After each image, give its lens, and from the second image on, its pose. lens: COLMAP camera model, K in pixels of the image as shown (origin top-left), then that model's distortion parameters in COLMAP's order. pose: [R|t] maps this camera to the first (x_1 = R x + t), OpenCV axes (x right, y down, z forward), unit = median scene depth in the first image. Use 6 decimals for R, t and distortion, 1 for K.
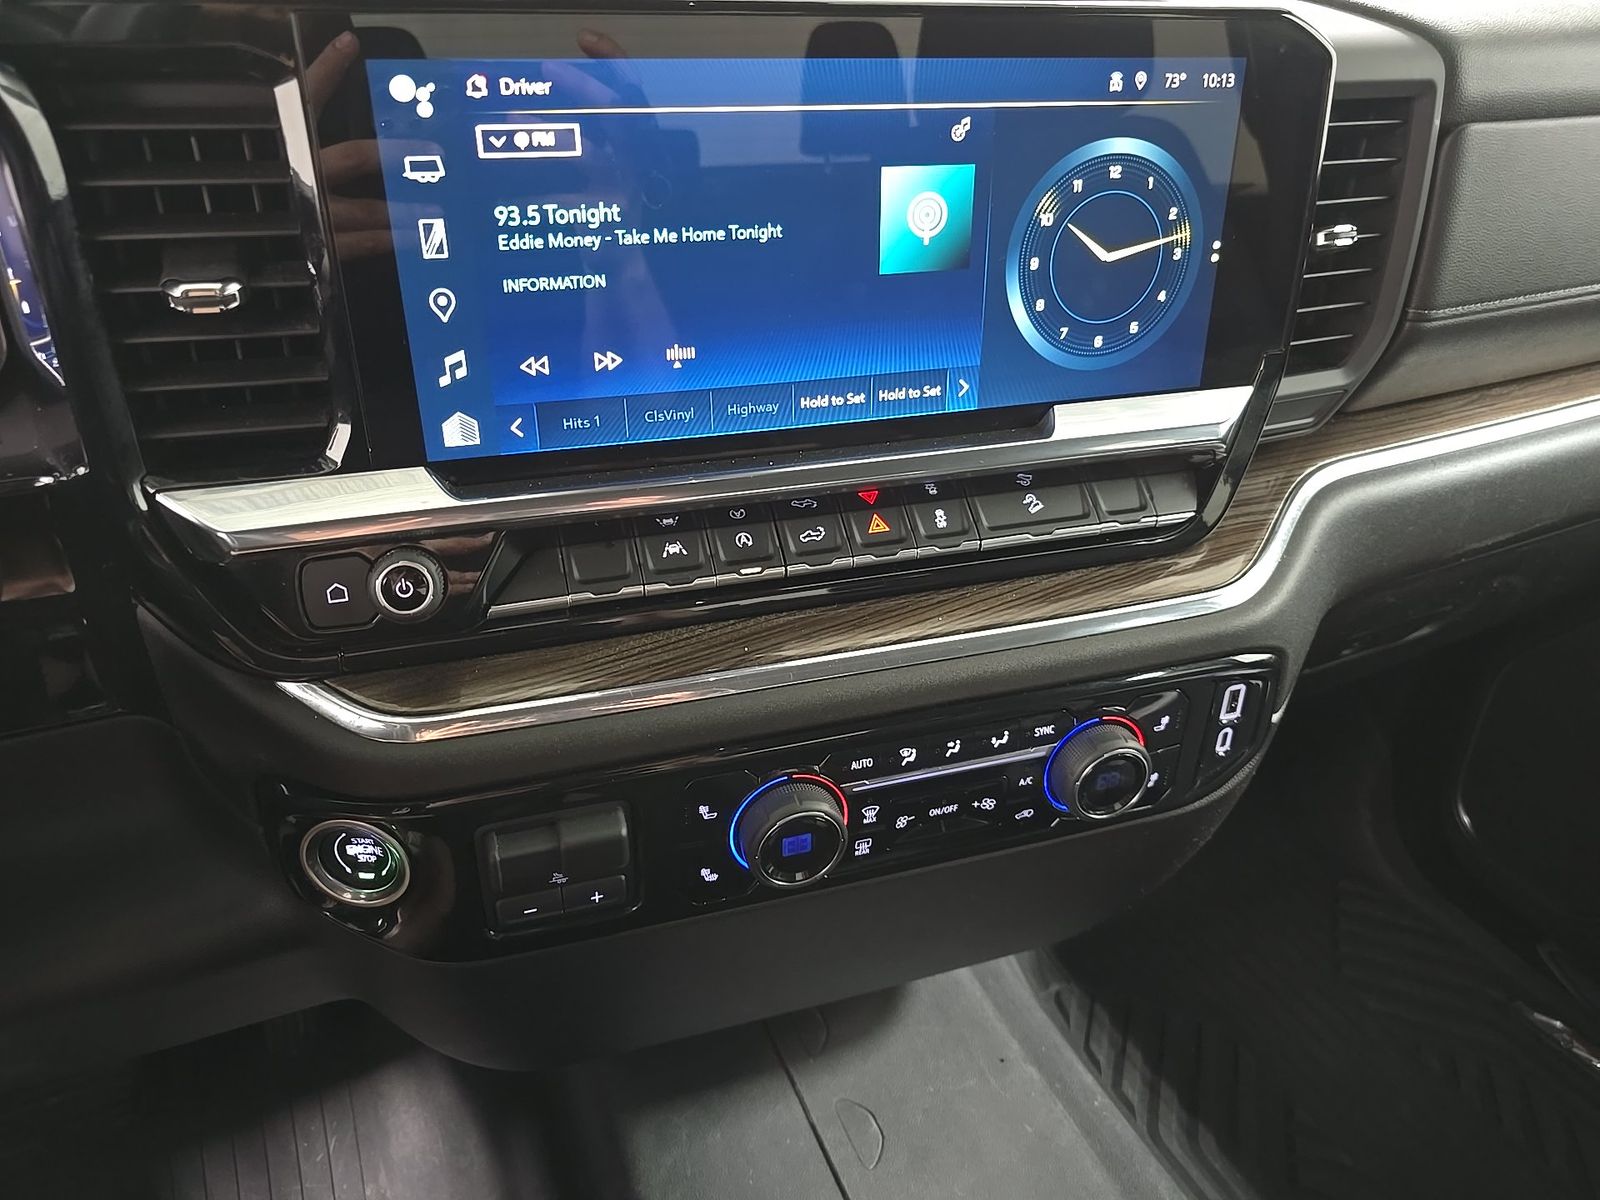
lens RADIAL K [[1137.8, 0, 798.5], [0, 1137.8, 595.1], [0, 0, 1]] dist [0.006191, -0.003967]
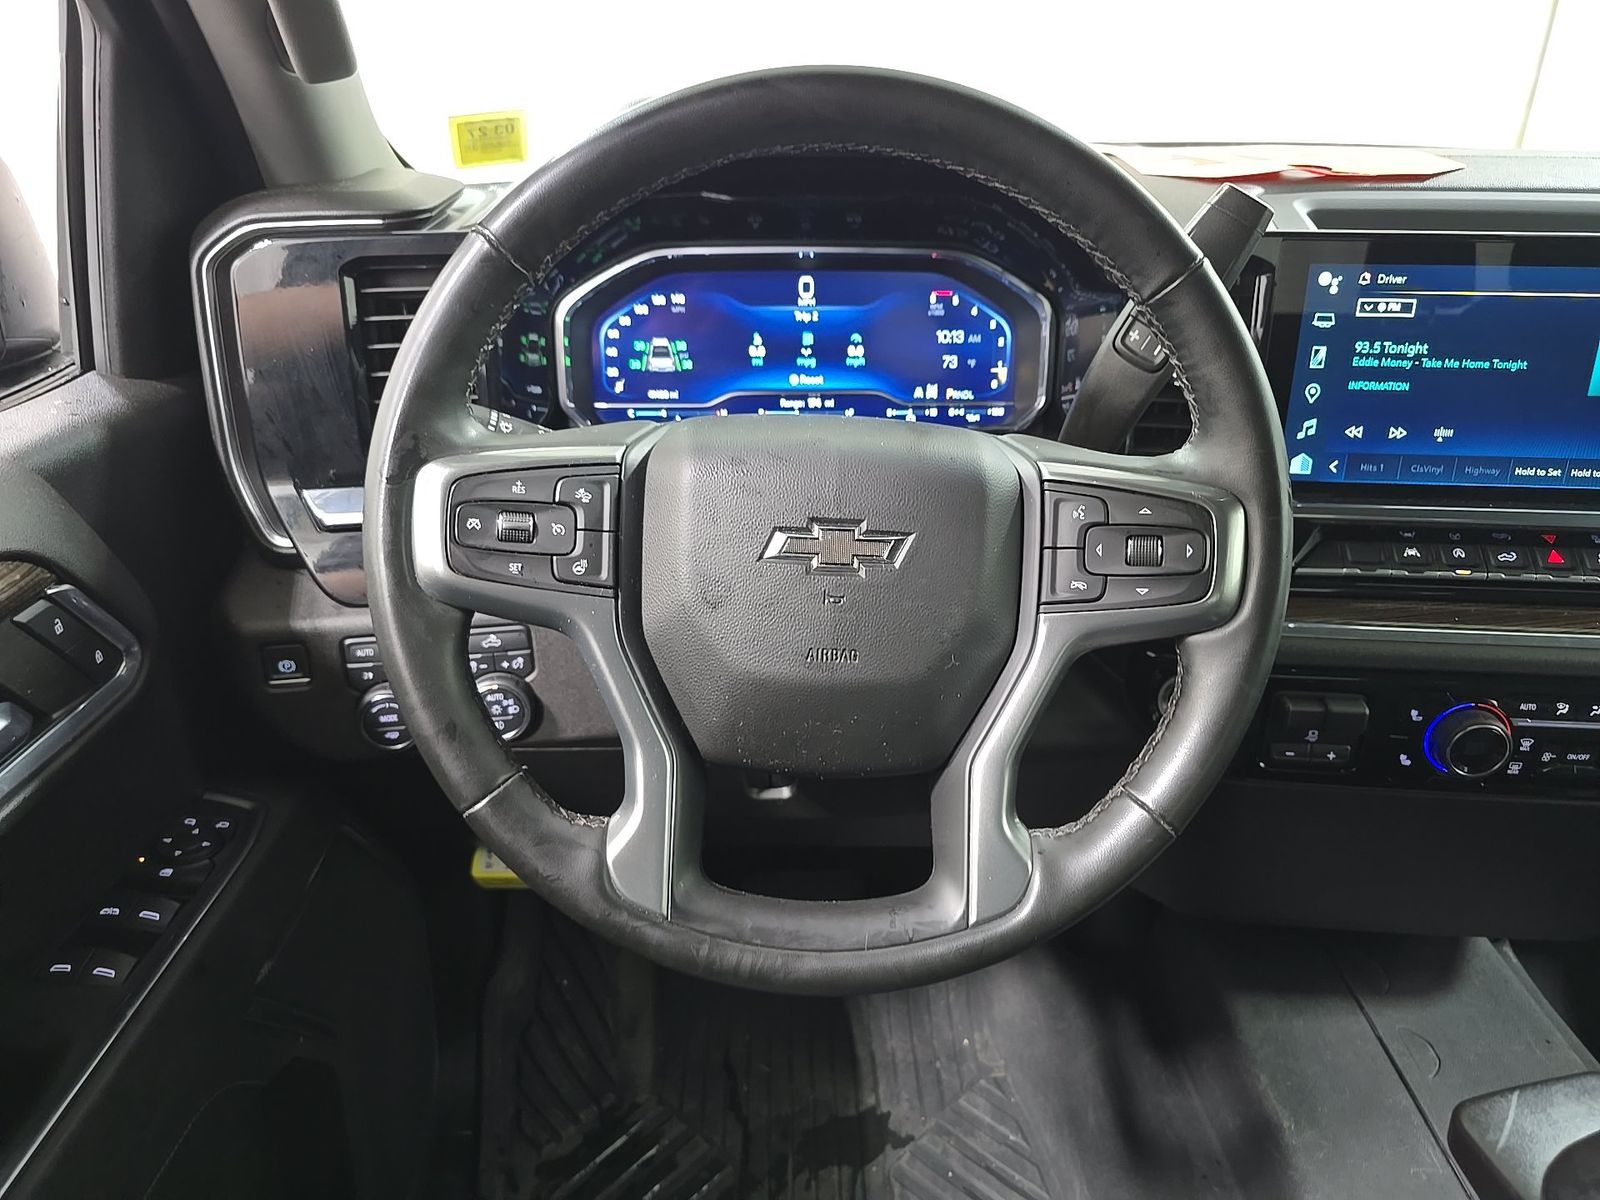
lens RADIAL K [[1078.0, 0, 800.0], [0, 1078.0, 600.0], [0, 0, 1]] dist [0.045706, -0.047452]
pose [[0.922867, 0.134016, -0.361049, -0.387141], [-0.175071, 0.981021, -0.083353, 0.345840], [0.343026, 0.140133, 0.928814, -0.818507]]
